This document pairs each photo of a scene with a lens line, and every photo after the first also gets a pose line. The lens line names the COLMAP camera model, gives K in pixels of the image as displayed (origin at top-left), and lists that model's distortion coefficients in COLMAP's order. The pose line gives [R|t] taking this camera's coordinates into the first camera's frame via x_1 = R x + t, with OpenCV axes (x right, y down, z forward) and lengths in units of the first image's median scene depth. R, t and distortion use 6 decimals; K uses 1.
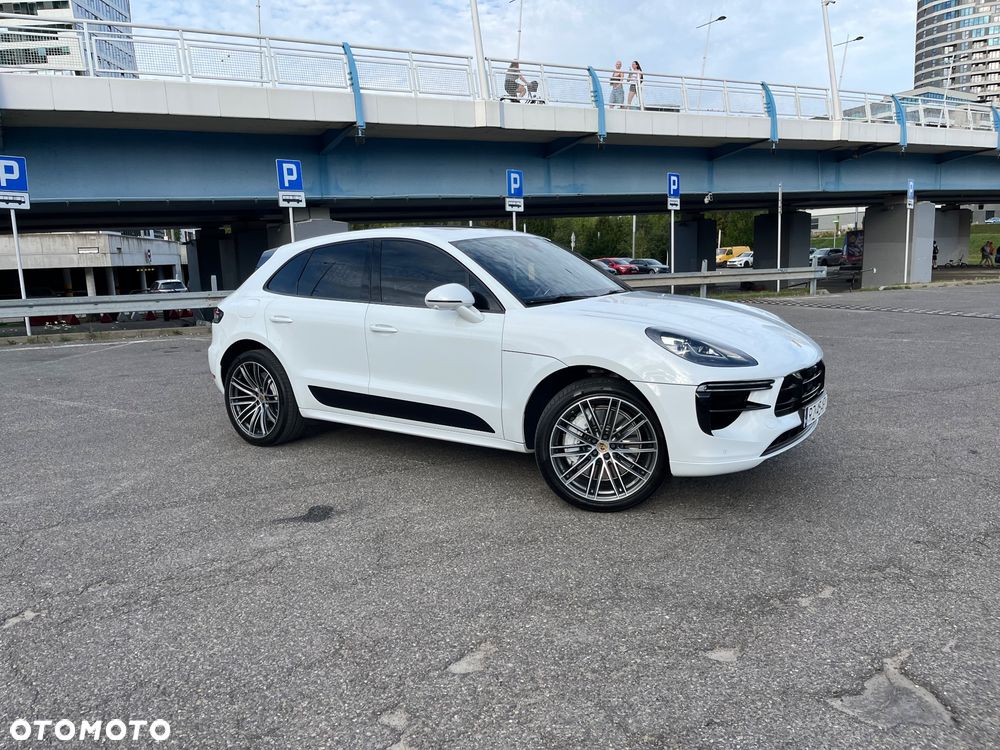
lens RADIAL K [[758.7, 0, 493.5], [0, 758.7, 384.3], [0, 0, 1]] dist [0.066393, -0.090430]
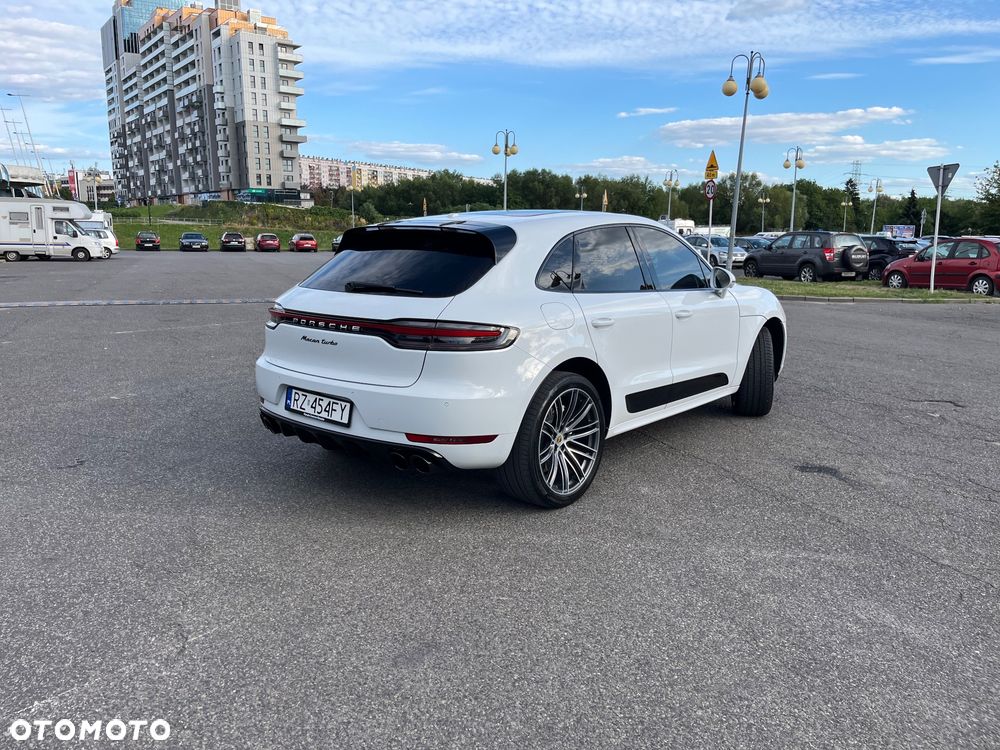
lens RADIAL K [[758.7, 0, 510.0], [0, 758.7, 376.6], [0, 0, 1]] dist [0.066393, -0.090430]
pose [[0.070415, -0.160110, 0.984584, -0.367109], [0.160796, 0.975948, 0.147206, -0.055680], [-0.984473, 0.147952, 0.094466, 0.356557]]
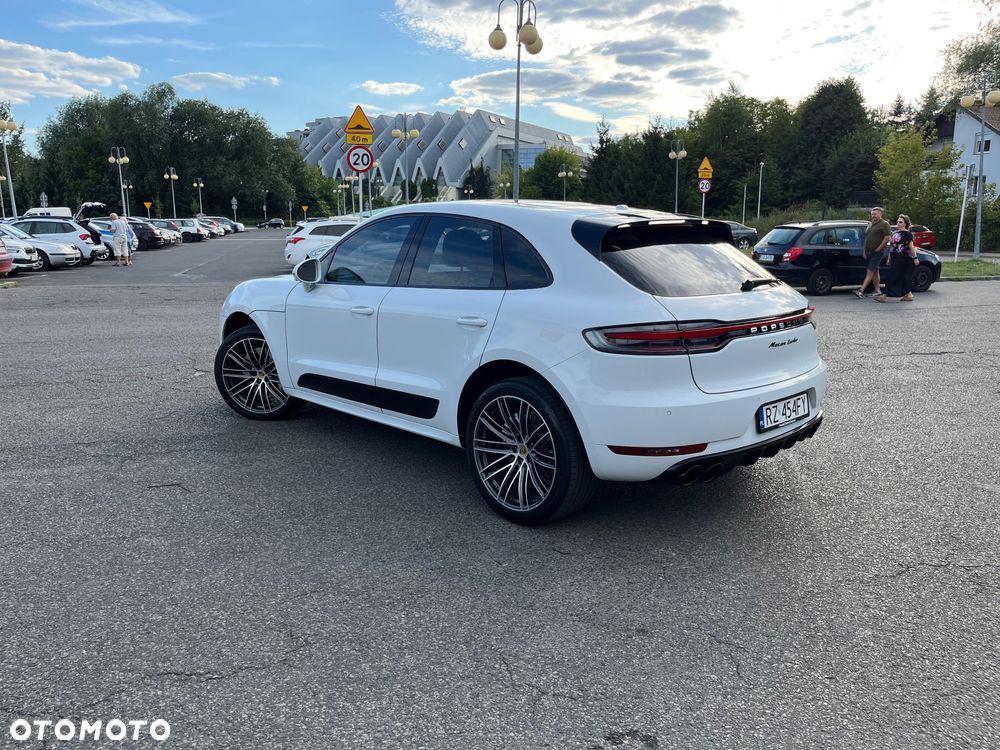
lens RADIAL K [[758.7, 0, 507.4], [0, 758.7, 367.9], [0, 0, 1]] dist [0.066393, -0.090430]
pose [[-0.984387, -0.012649, 0.175565, -0.083986], [0.050334, 0.935536, 0.349628, -0.119610], [-0.168670, 0.353006, -0.920292, 0.671941]]
